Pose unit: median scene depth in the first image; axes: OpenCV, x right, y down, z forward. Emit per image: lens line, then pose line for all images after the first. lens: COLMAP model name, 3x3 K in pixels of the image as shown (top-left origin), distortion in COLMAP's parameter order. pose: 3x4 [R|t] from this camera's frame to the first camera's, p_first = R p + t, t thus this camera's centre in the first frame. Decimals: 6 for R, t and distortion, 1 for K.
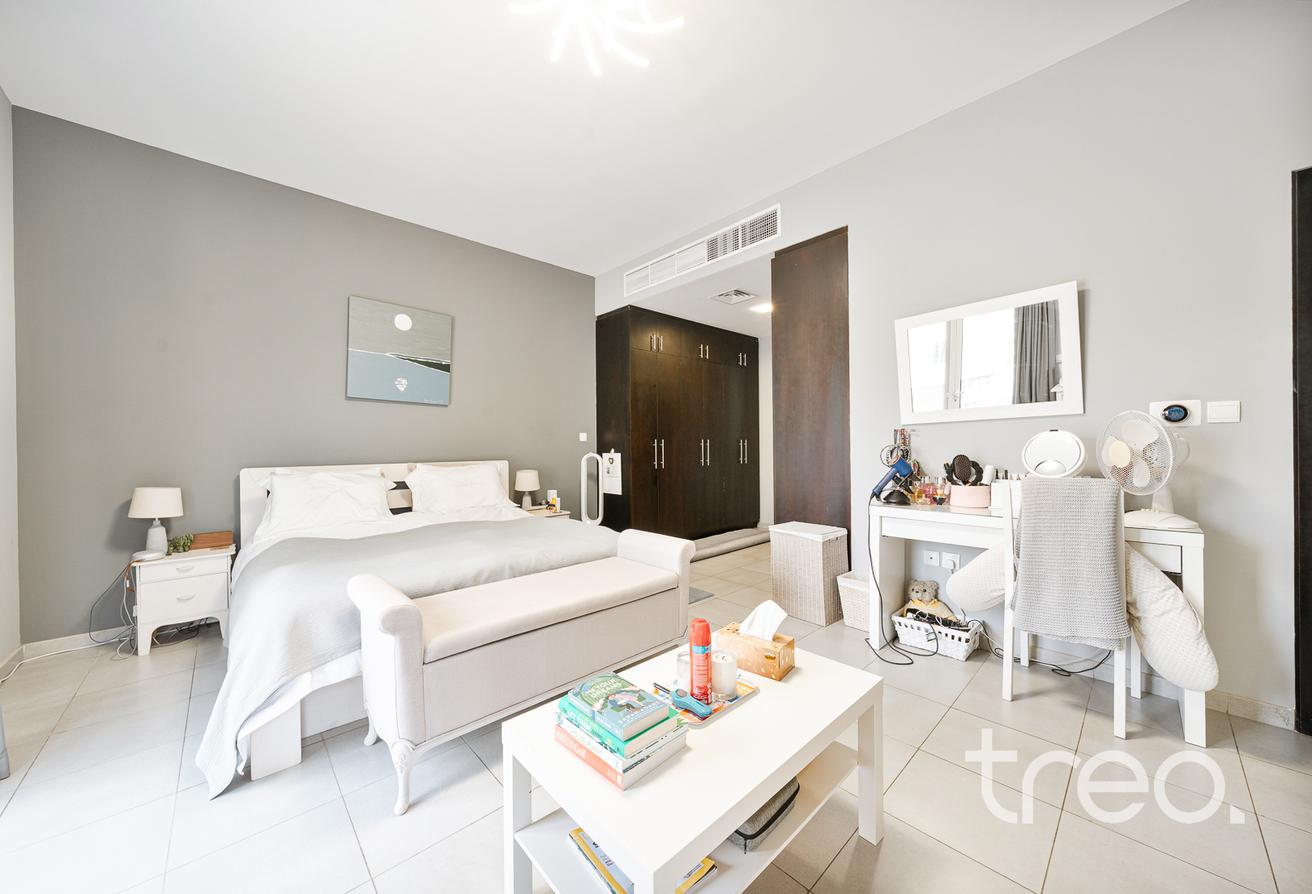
lens RADIAL K [[471.8, 0, 652.5], [0, 471.8, 446.4], [0, 0, 1]] dist [-0.002528, -0.000139]
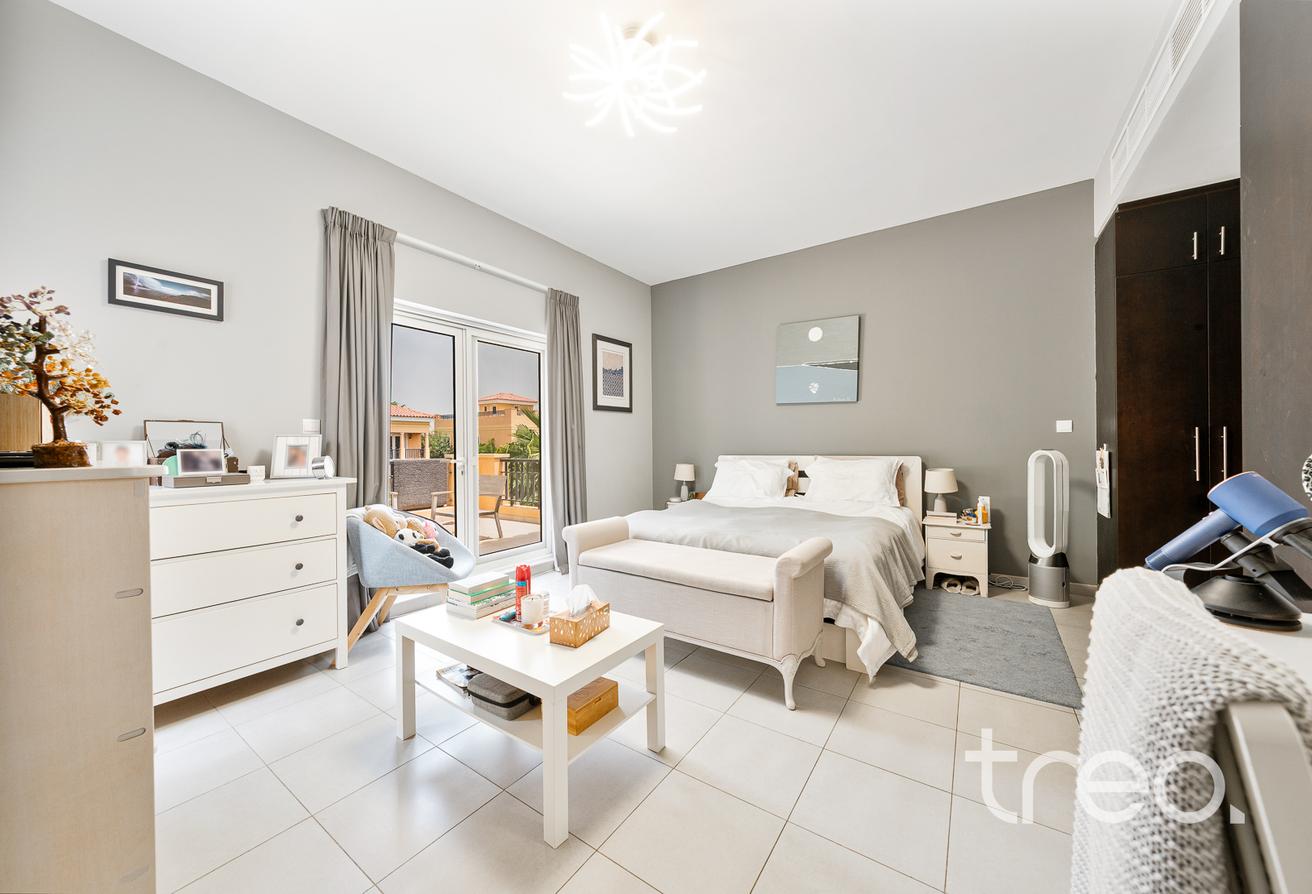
lens RADIAL K [[471.8, 0, 650.6], [0, 471.8, 446.3], [0, 0, 1]] dist [-0.002528, -0.000139]
pose [[0.189721, 0.005903, -0.981820, 0.538994], [0.002995, 0.999974, 0.006591, 0.003224], [0.981833, -0.004191, 0.189699, 0.386983]]
